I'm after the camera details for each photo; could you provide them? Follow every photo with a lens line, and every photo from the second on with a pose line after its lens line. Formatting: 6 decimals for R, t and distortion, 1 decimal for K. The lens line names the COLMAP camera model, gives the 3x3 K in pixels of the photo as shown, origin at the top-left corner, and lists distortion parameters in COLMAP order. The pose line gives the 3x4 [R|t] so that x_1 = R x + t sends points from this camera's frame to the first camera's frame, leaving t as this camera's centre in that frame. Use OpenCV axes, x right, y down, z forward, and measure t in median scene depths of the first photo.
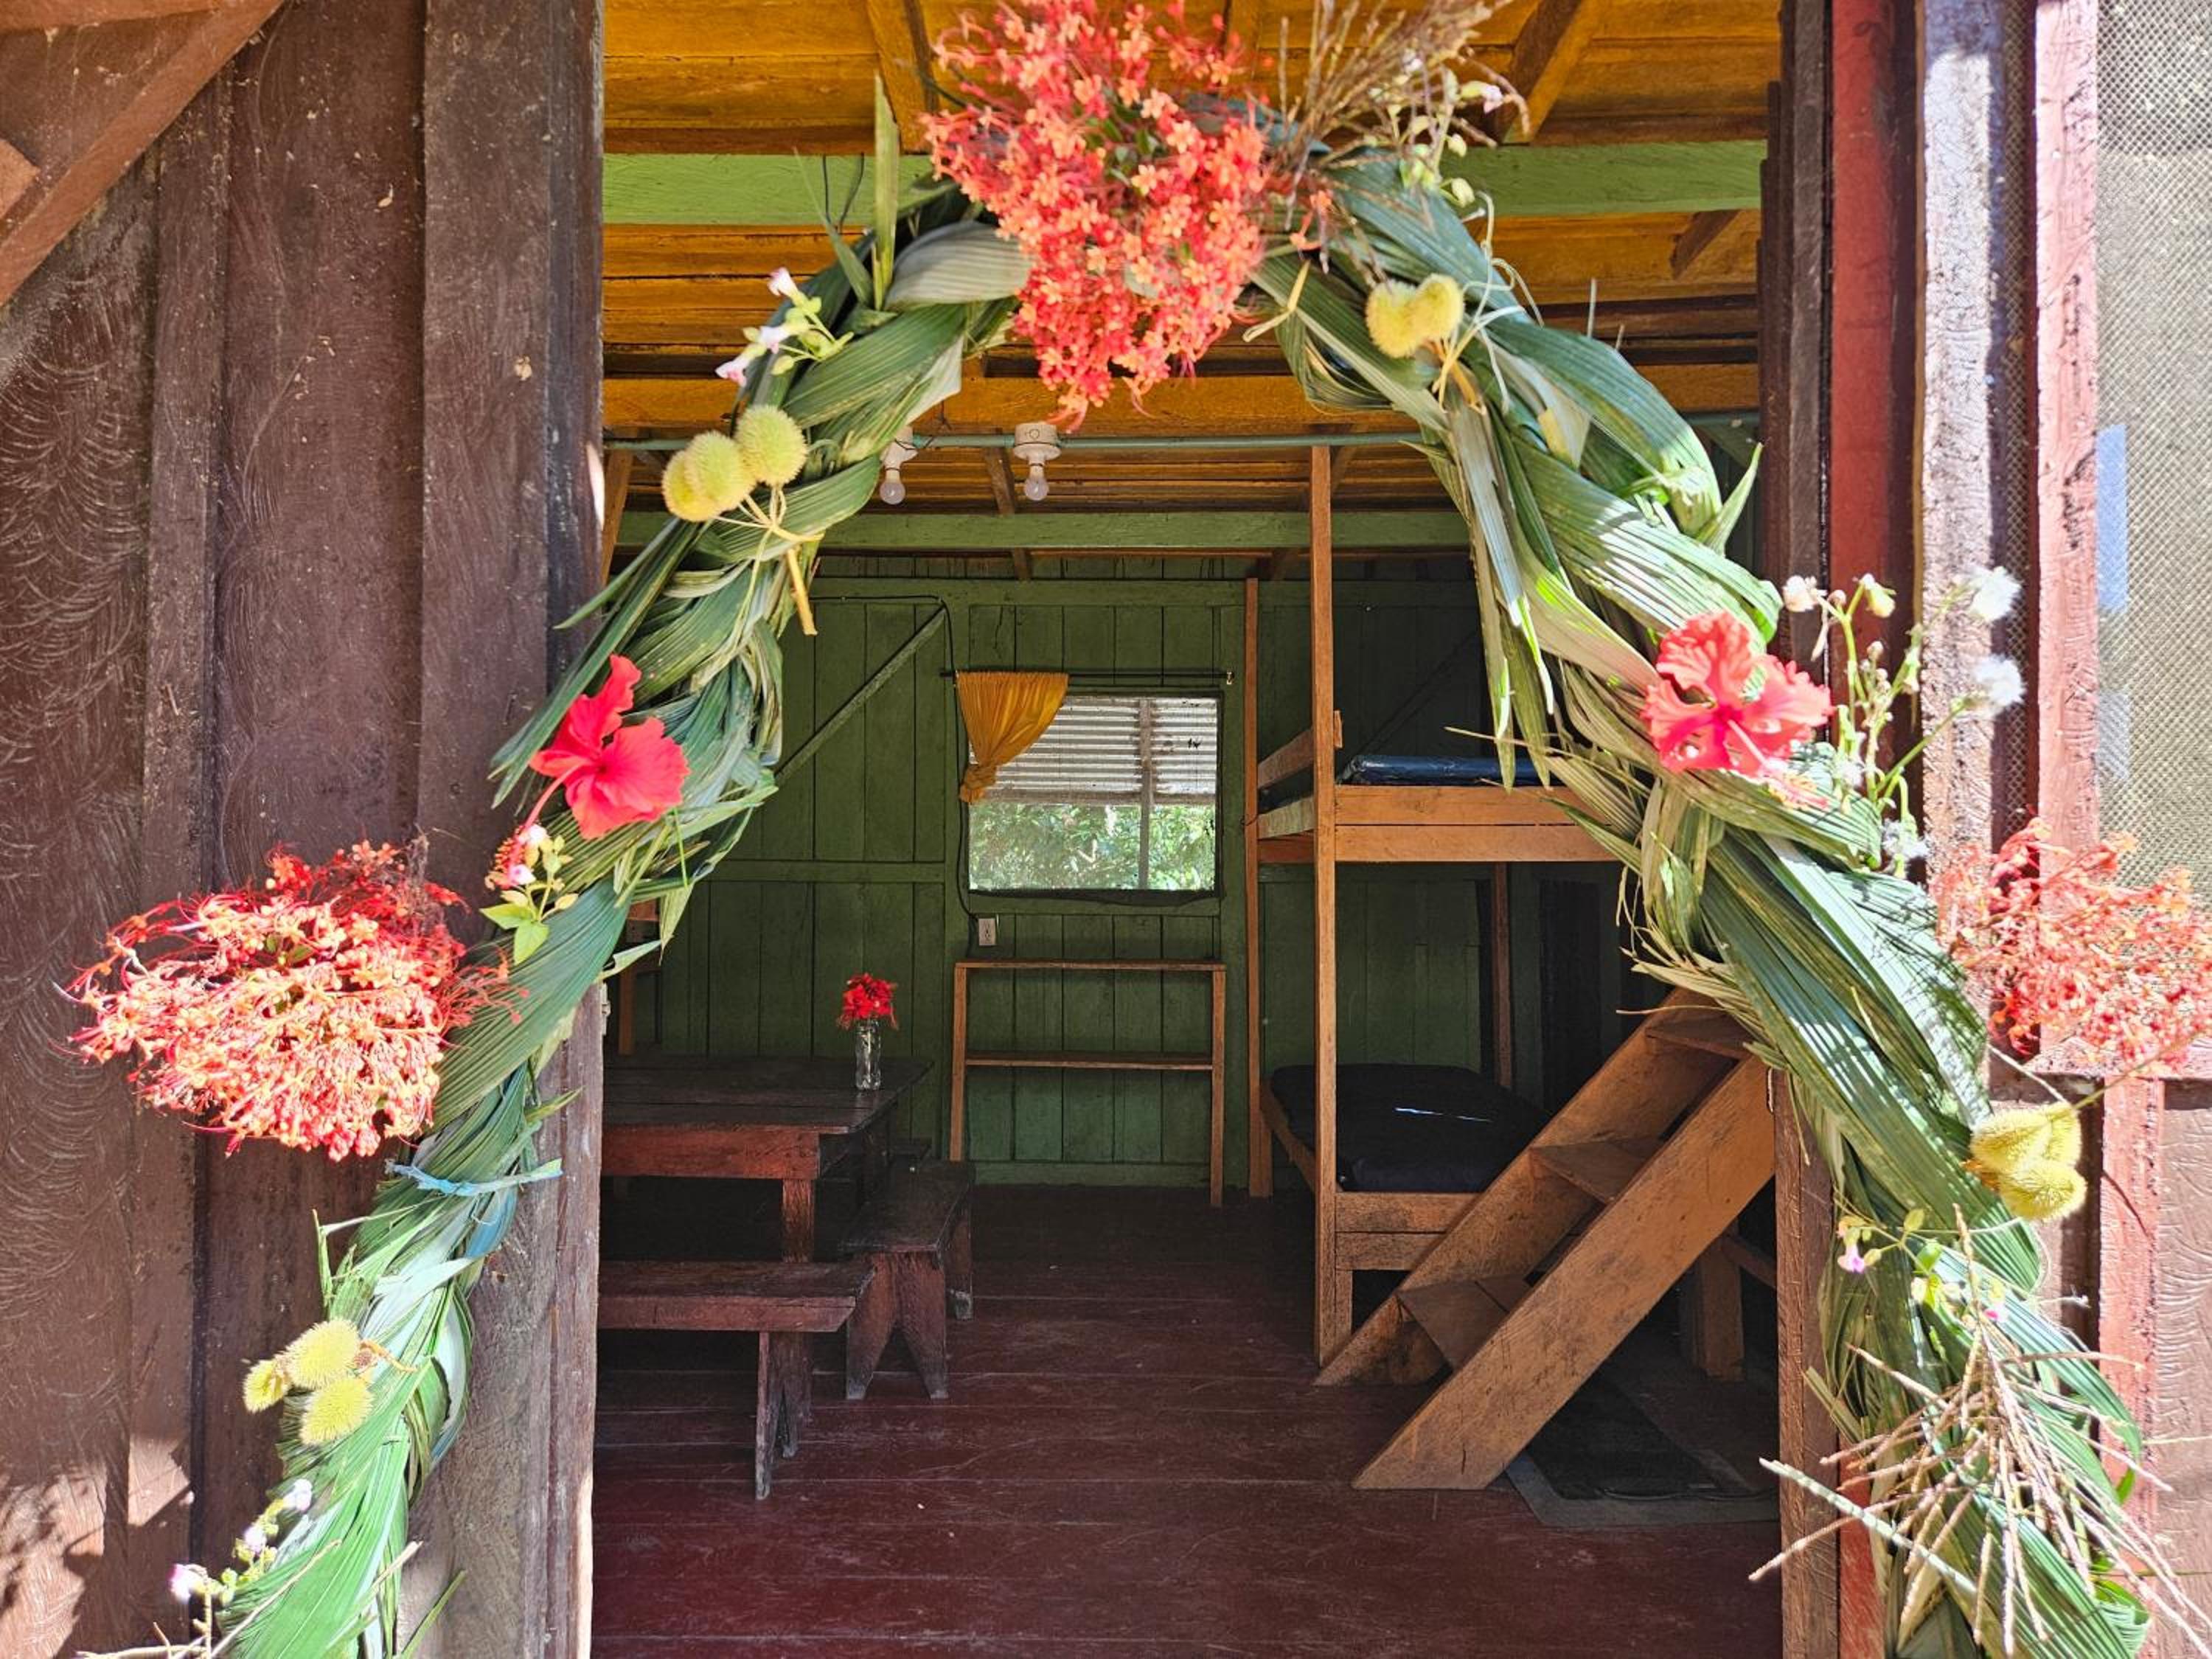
lens RADIAL K [[1576.1, 0, 1132.7], [0, 1576.1, 825.8], [0, 0, 1]] dist [0.078105, -0.074912]
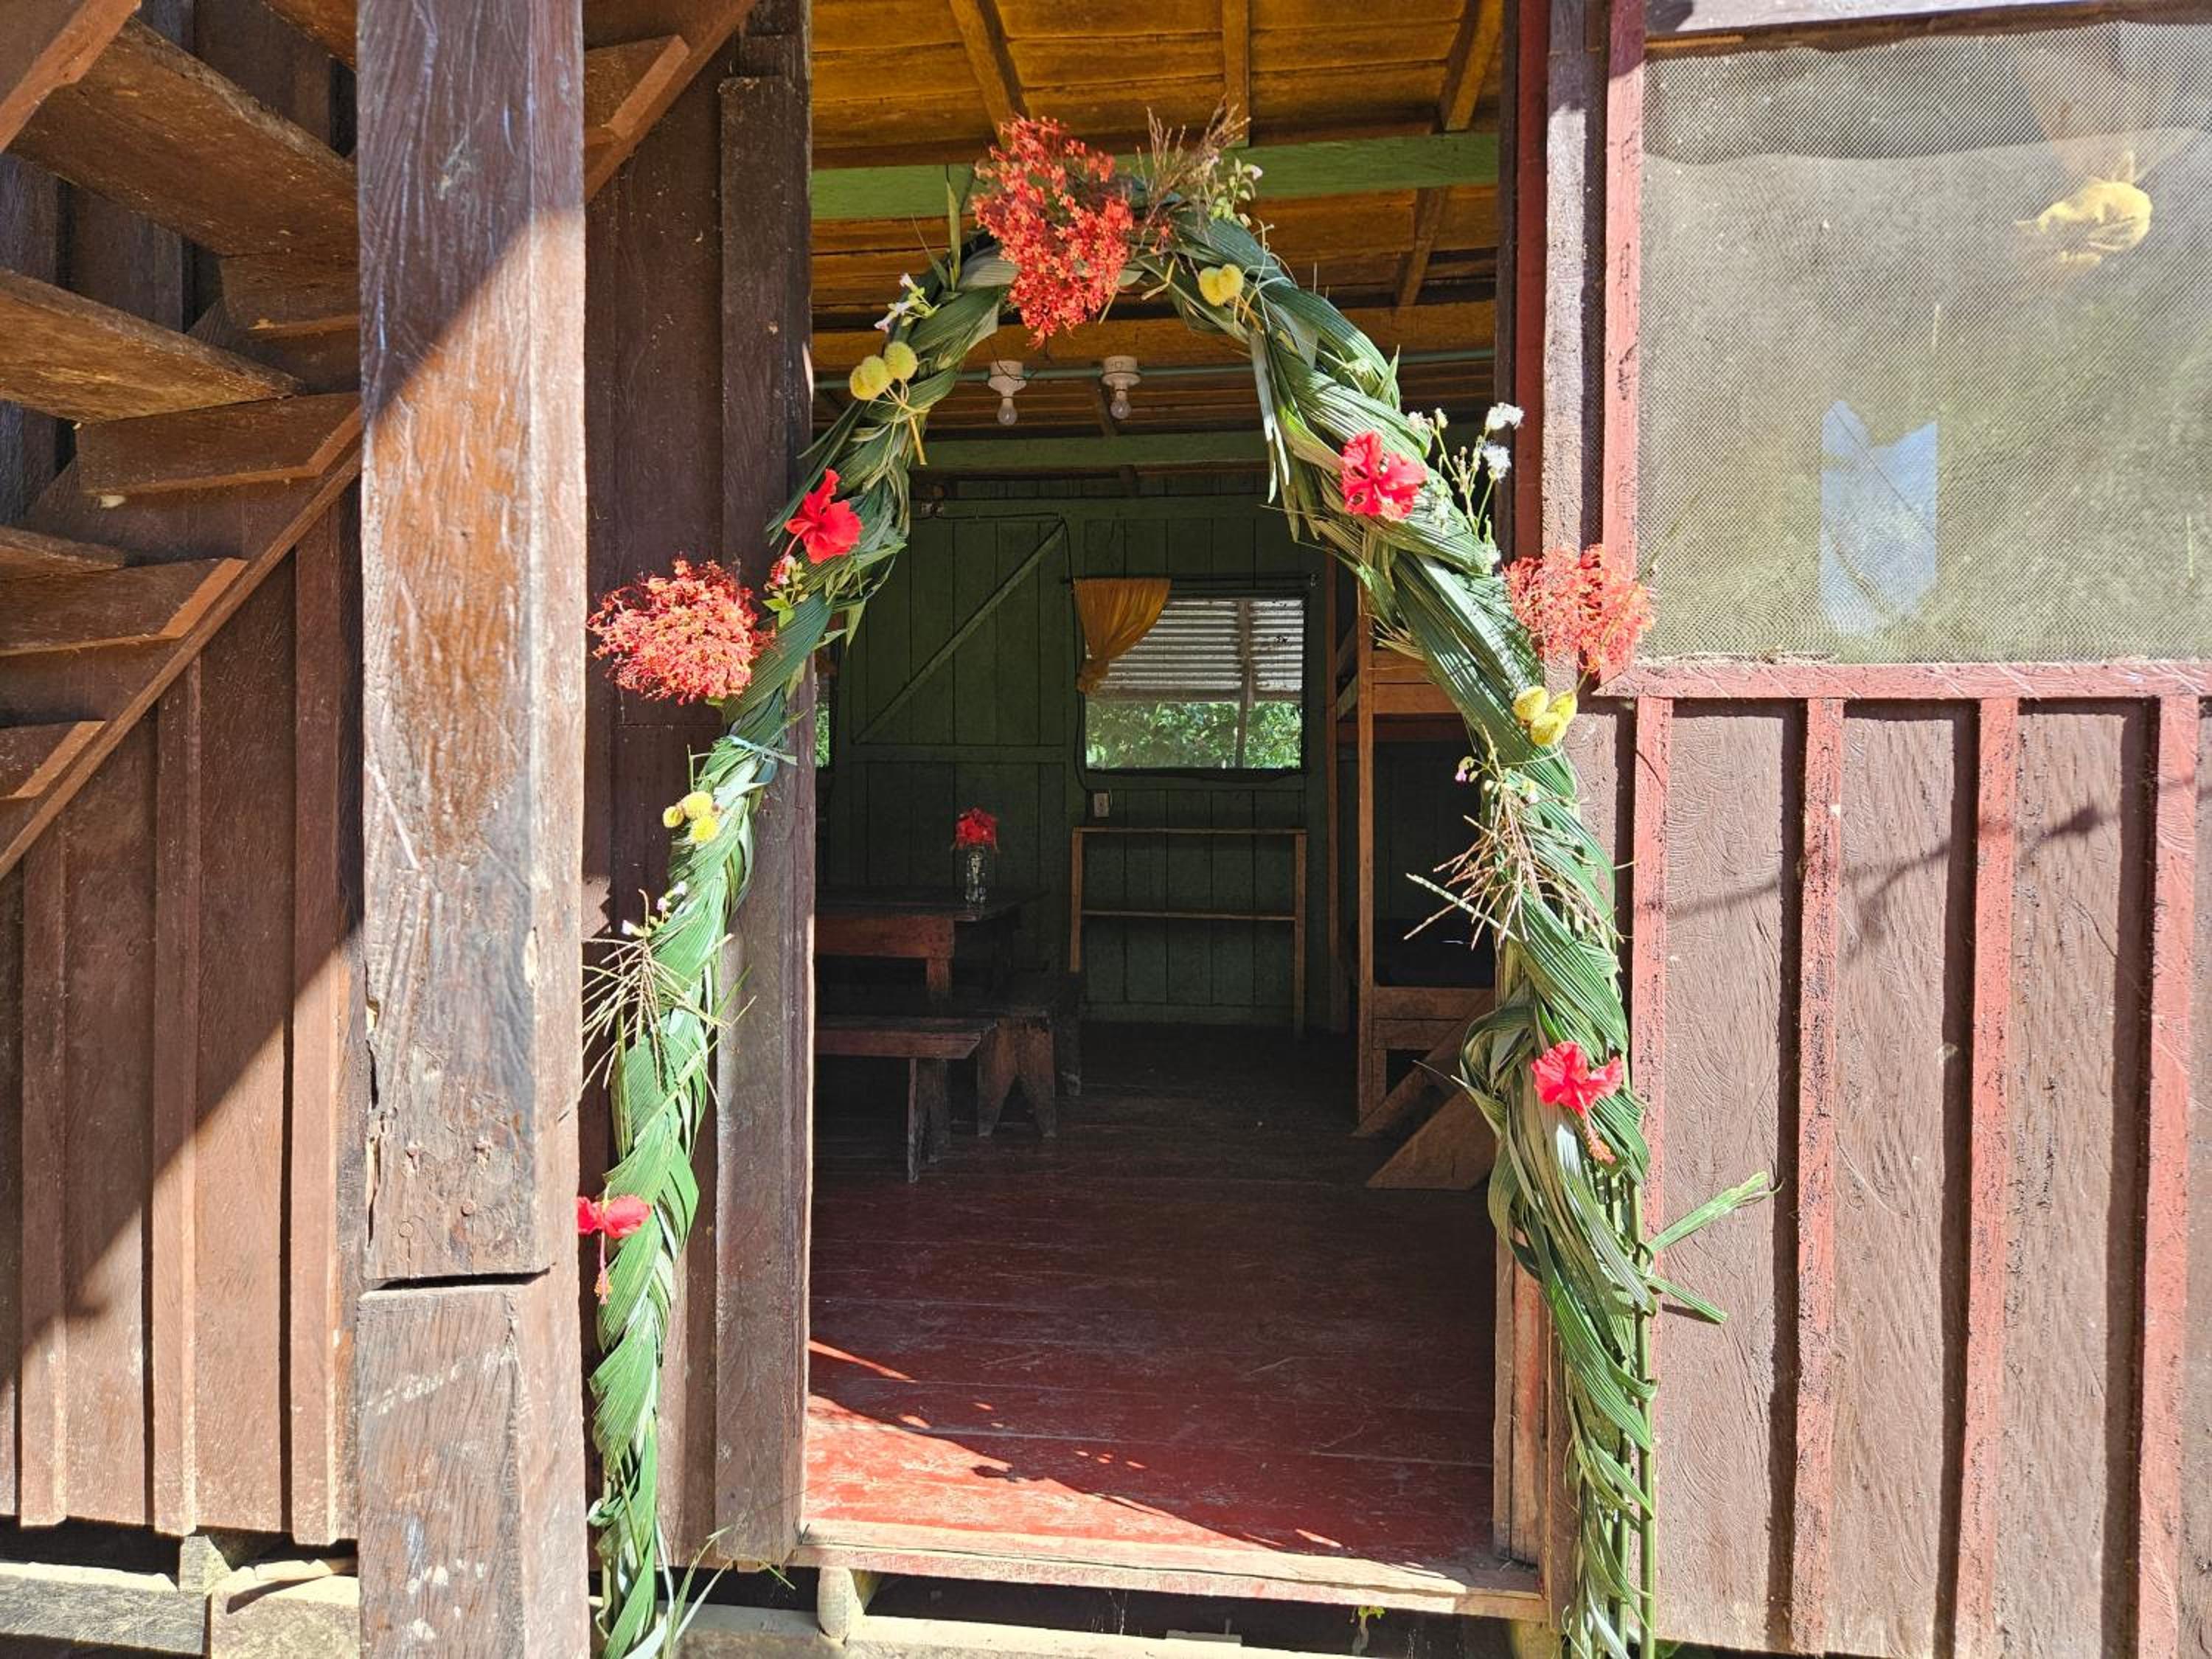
lens RADIAL K [[1570.8, 0, 1102.8], [0, 1570.8, 800.3], [0, 0, 1]] dist [0.083847, -0.089386]
pose [[0.993844, -0.001664, -0.110773, 0.230691], [0.003986, 0.999777, 0.020741, 0.256765], [0.110714, -0.021055, 0.993629, -0.909070]]
